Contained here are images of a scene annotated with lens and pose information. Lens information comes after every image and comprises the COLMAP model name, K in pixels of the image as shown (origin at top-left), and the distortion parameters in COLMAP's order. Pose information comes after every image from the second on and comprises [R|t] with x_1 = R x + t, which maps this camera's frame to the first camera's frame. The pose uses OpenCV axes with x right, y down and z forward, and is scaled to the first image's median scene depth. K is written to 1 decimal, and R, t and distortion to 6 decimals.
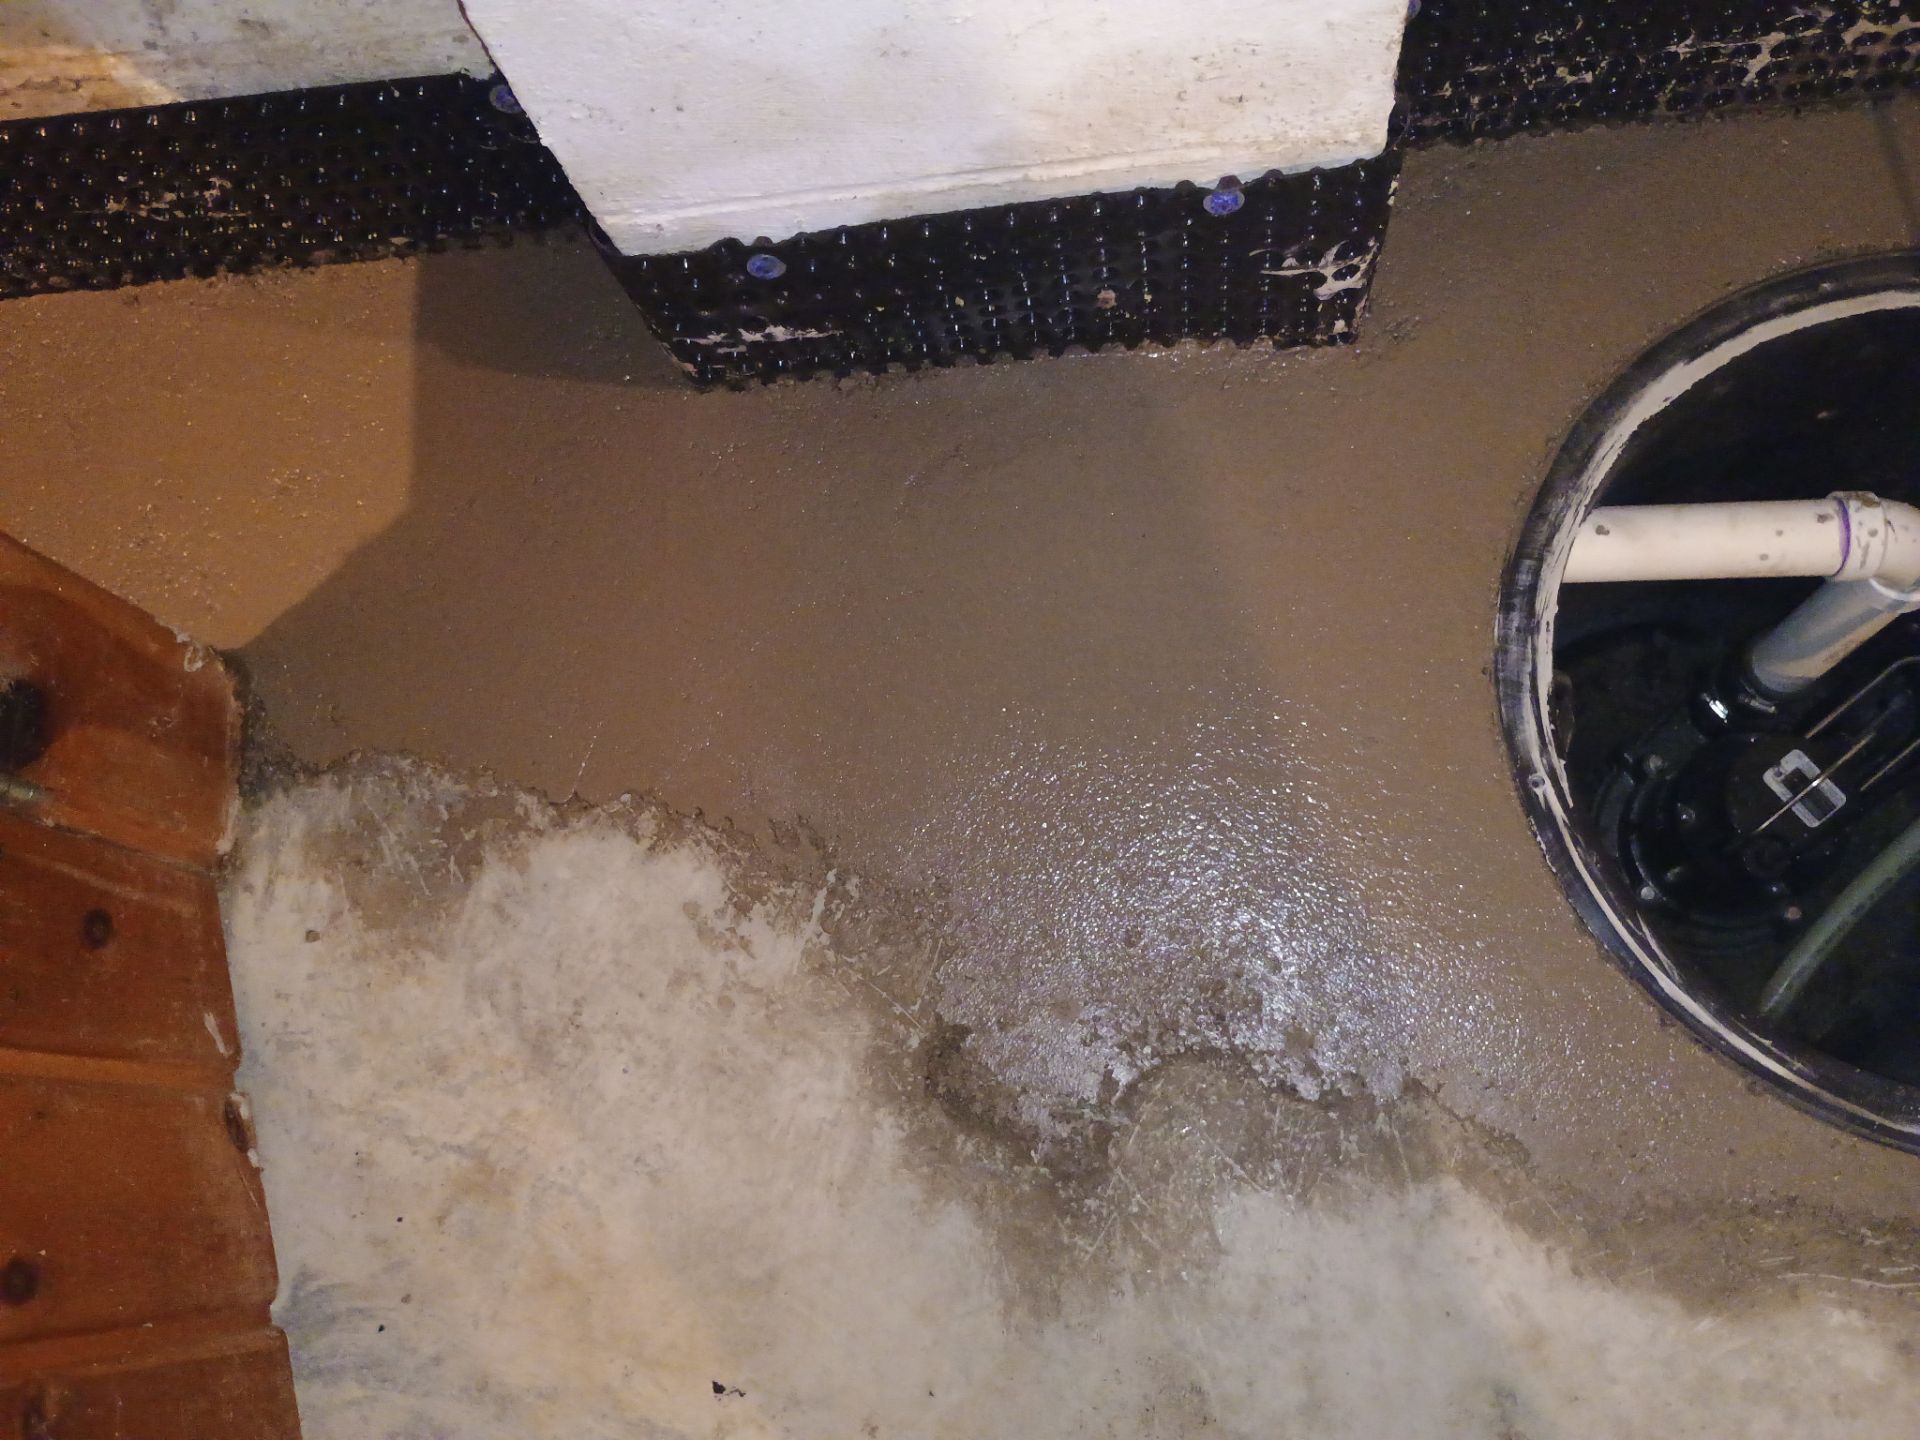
lens RADIAL K [[1643.3, 0, 966.5], [0, 1643.3, 719.1], [0, 0, 1]] dist [0.053948, -0.074829]
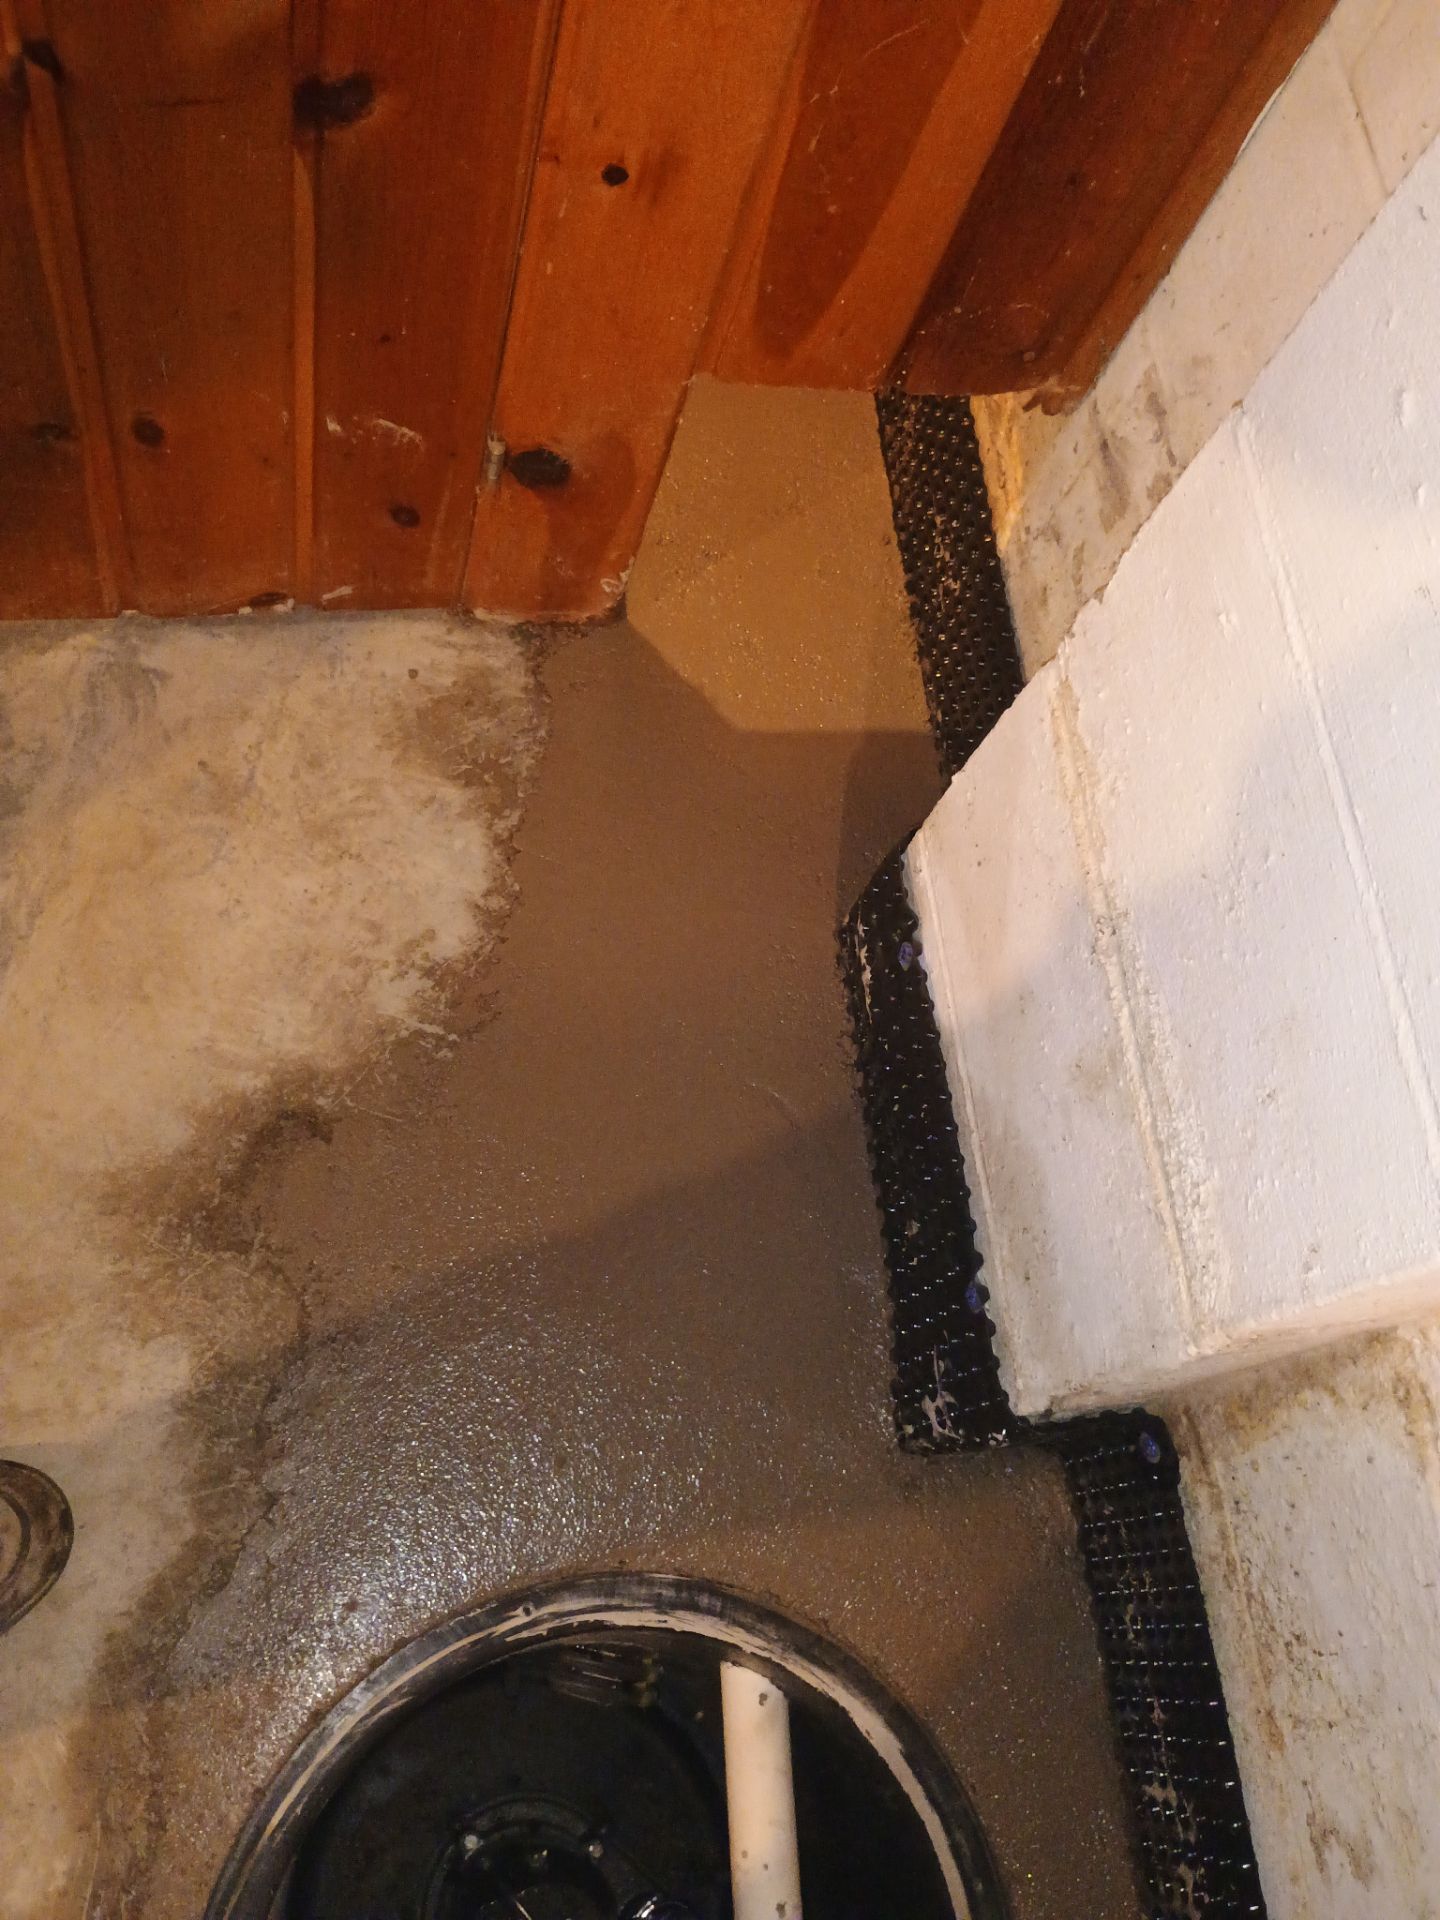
lens RADIAL K [[1643.3, 0, 729.3], [0, 1643.3, 971.2], [0, 0, 1]] dist [0.053948, -0.074829]
pose [[0.041982, 0.965063, -0.258632, 0.212644], [-0.998917, 0.045738, 0.008517, -0.135158], [0.020049, 0.257995, 0.965938, -0.256722]]
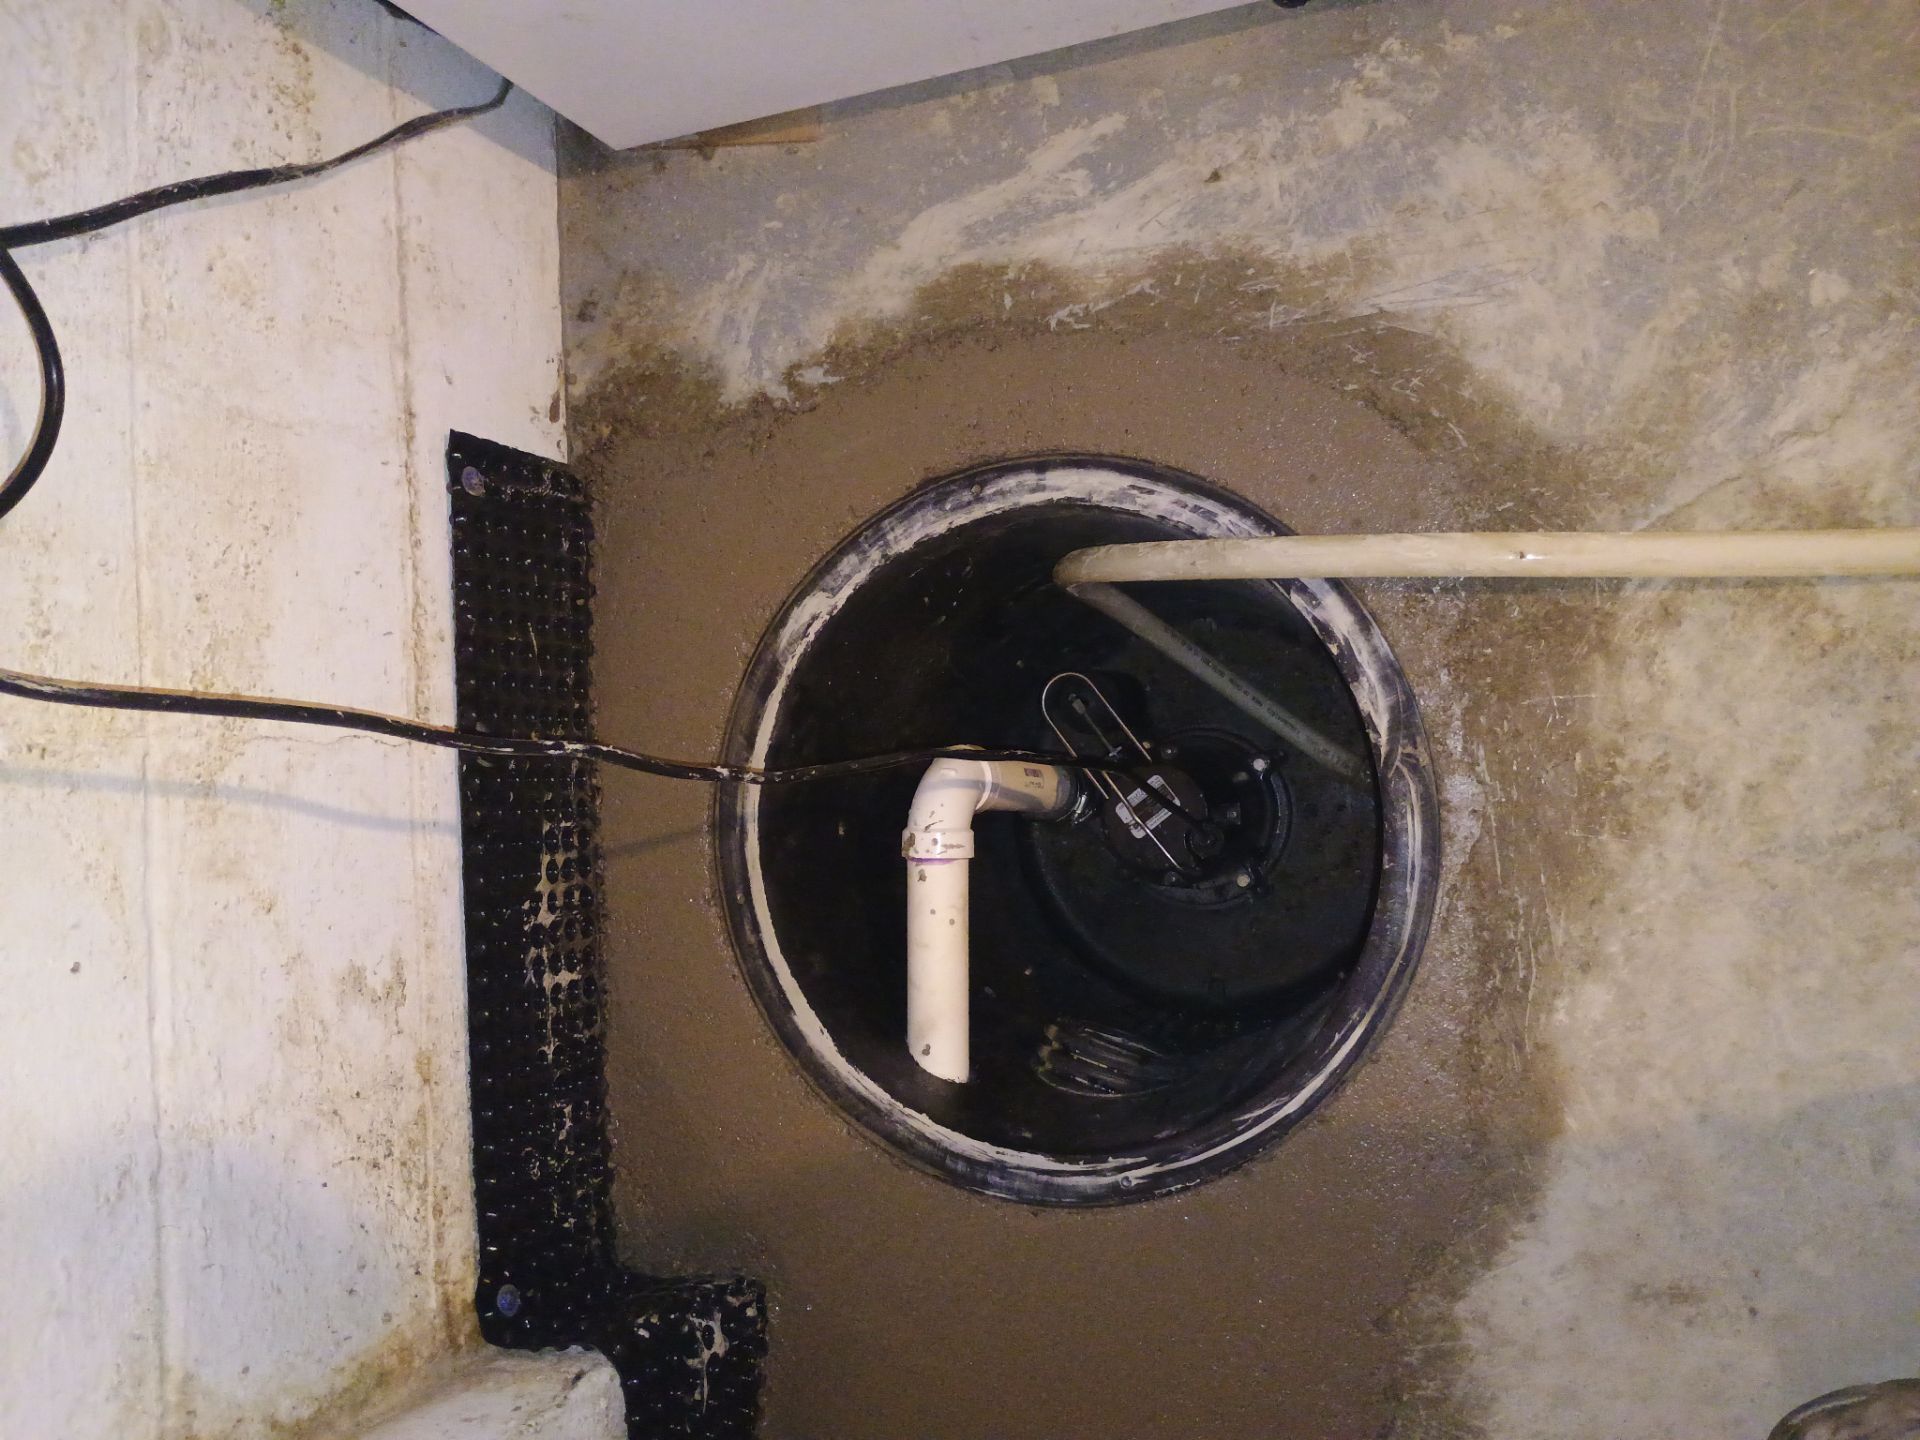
lens RADIAL K [[1643.3, 0, 974.9], [0, 1643.3, 725.0], [0, 0, 1]] dist [0.053948, -0.074829]
pose [[0.026636, -0.991056, 0.130764, 0.508805], [0.995286, 0.014088, -0.095958, 0.038207], [0.093257, 0.132704, 0.986759, -0.250082]]
